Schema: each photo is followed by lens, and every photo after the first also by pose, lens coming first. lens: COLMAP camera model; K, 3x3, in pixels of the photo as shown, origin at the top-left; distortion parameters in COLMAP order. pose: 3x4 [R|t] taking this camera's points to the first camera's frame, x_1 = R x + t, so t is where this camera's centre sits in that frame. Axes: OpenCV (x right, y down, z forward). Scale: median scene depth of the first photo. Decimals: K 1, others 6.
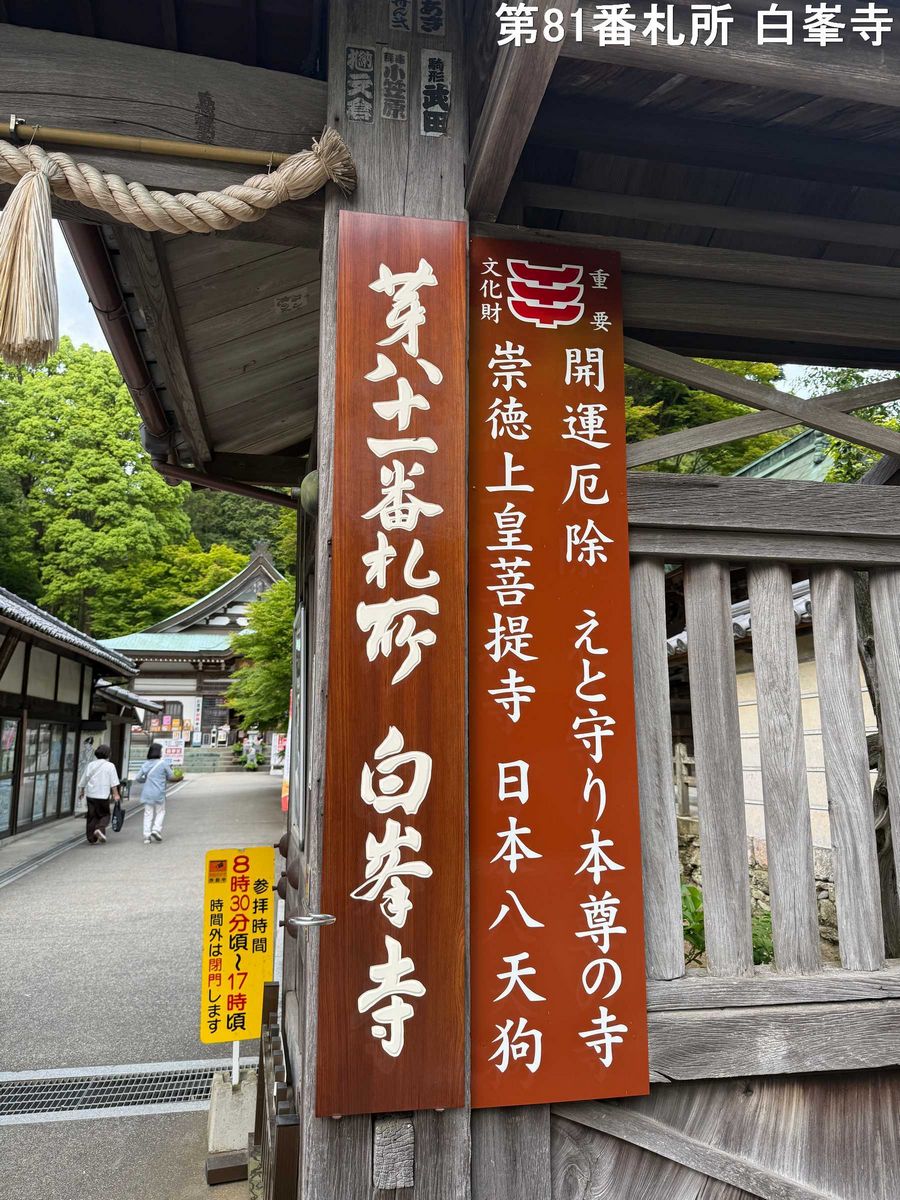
lens RADIAL K [[840.1, 0, 454.8], [0, 840.1, 595.7], [0, 0, 1]] dist [0.121194, -0.216299]
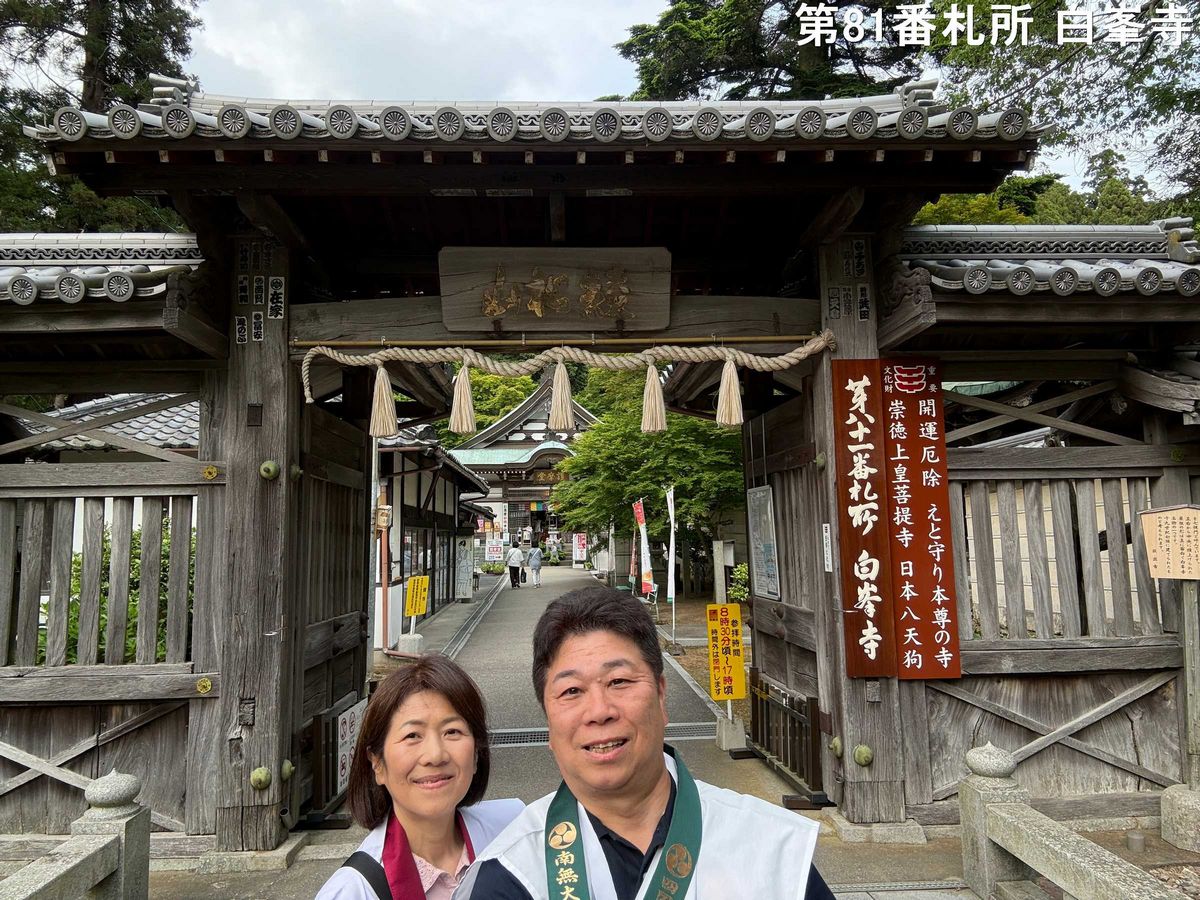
lens RADIAL K [[811.0, 0, 606.5], [0, 811.0, 447.3], [0, 0, 1]] dist [0.086856, -0.120370]
pose [[0.992253, -0.033088, -0.119747, -0.547123], [0.040477, 0.997389, 0.059811, -0.359199], [0.117456, -0.064195, 0.991001, -1.667220]]
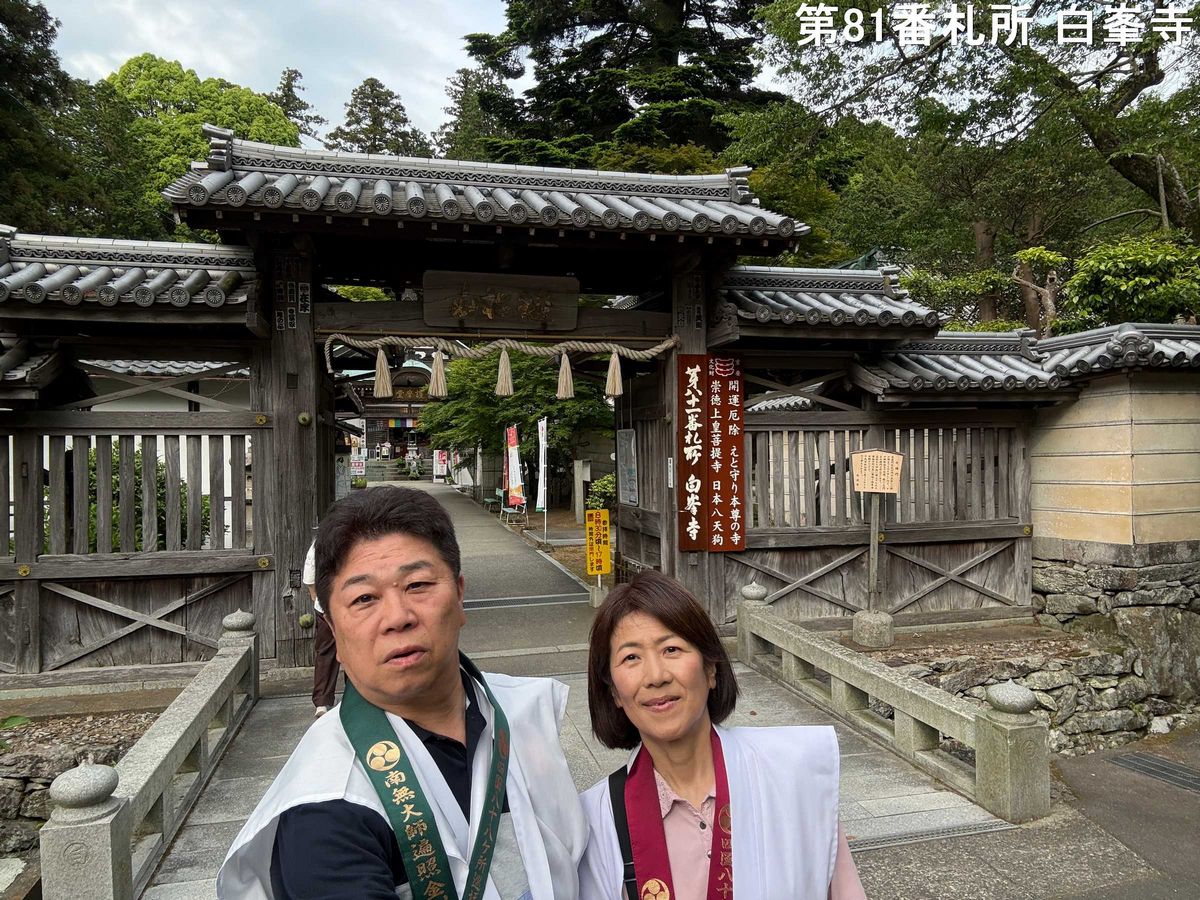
lens RADIAL K [[811.0, 0, 606.5], [0, 811.0, 447.3], [0, 0, 1]] dist [0.086856, -0.120370]
pose [[0.997691, -0.010552, 0.067090, -0.771284], [-0.000875, 0.985779, 0.168045, -0.676171], [-0.067909, -0.167715, 0.983494, -3.041577]]
